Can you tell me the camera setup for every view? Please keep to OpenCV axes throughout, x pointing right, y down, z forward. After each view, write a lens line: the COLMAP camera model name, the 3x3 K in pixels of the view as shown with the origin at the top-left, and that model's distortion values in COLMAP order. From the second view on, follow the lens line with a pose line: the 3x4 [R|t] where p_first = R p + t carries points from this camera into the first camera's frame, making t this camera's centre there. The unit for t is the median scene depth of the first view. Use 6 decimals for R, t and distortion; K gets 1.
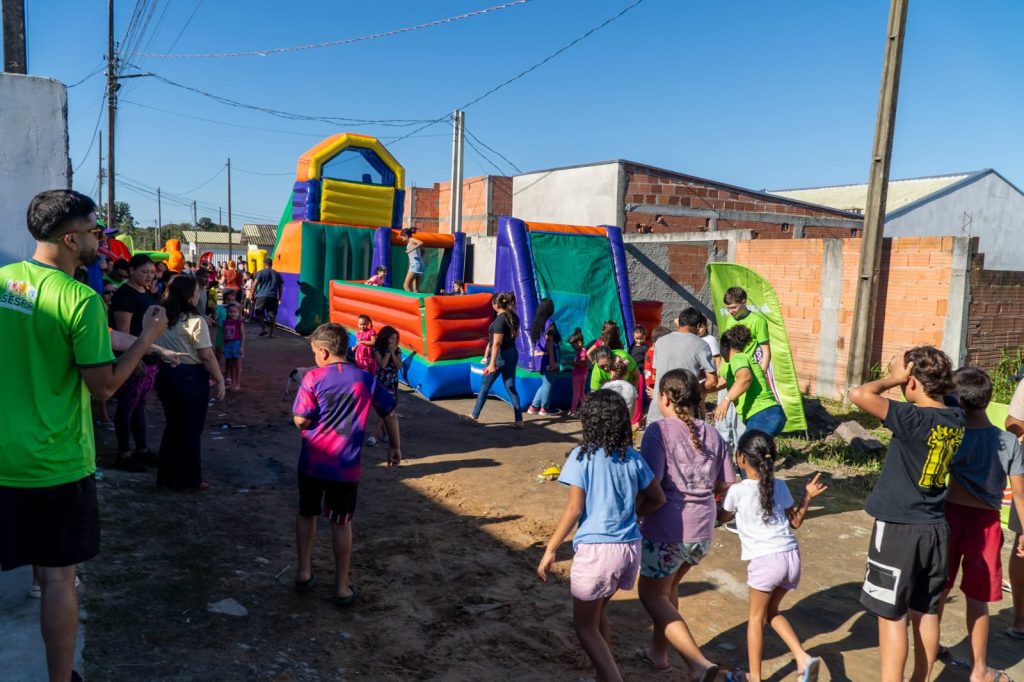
lens RADIAL K [[835.0, 0, 512.0], [0, 835.0, 341.0], [0, 0, 1]] dist [0.002359, 0.001067]
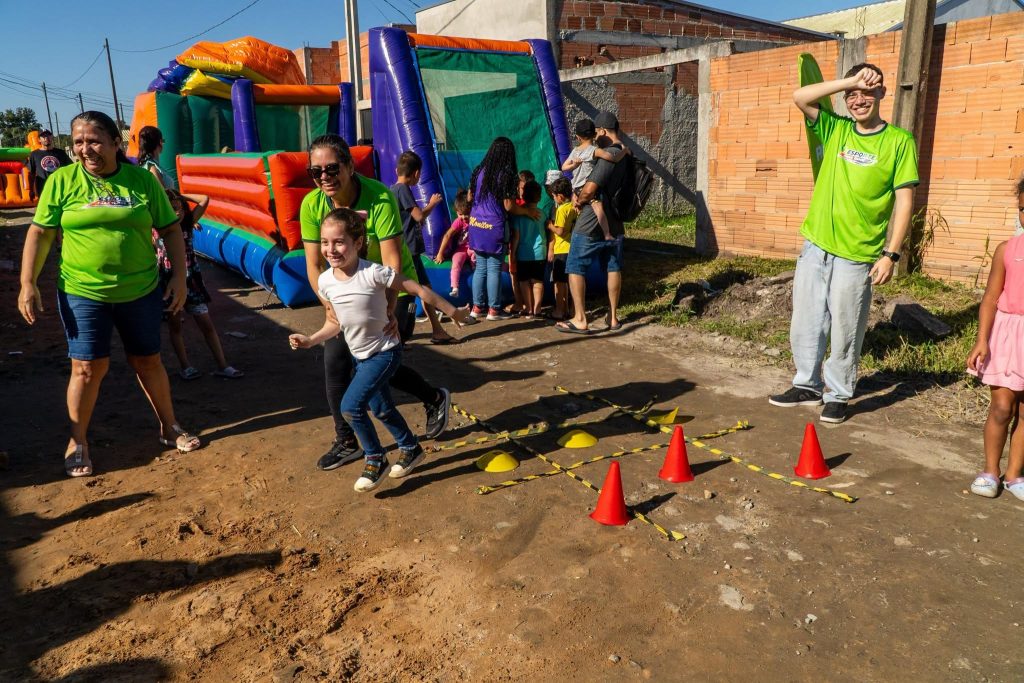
lens RADIAL K [[835.0, 0, 512.0], [0, 835.0, 341.5], [0, 0, 1]] dist [0.002359, 0.001067]
pose [[0.995565, -0.073988, 0.058106, 0.034909], [0.065632, 0.988740, 0.134485, 0.015094], [-0.067402, -0.130075, 0.989211, 0.257488]]
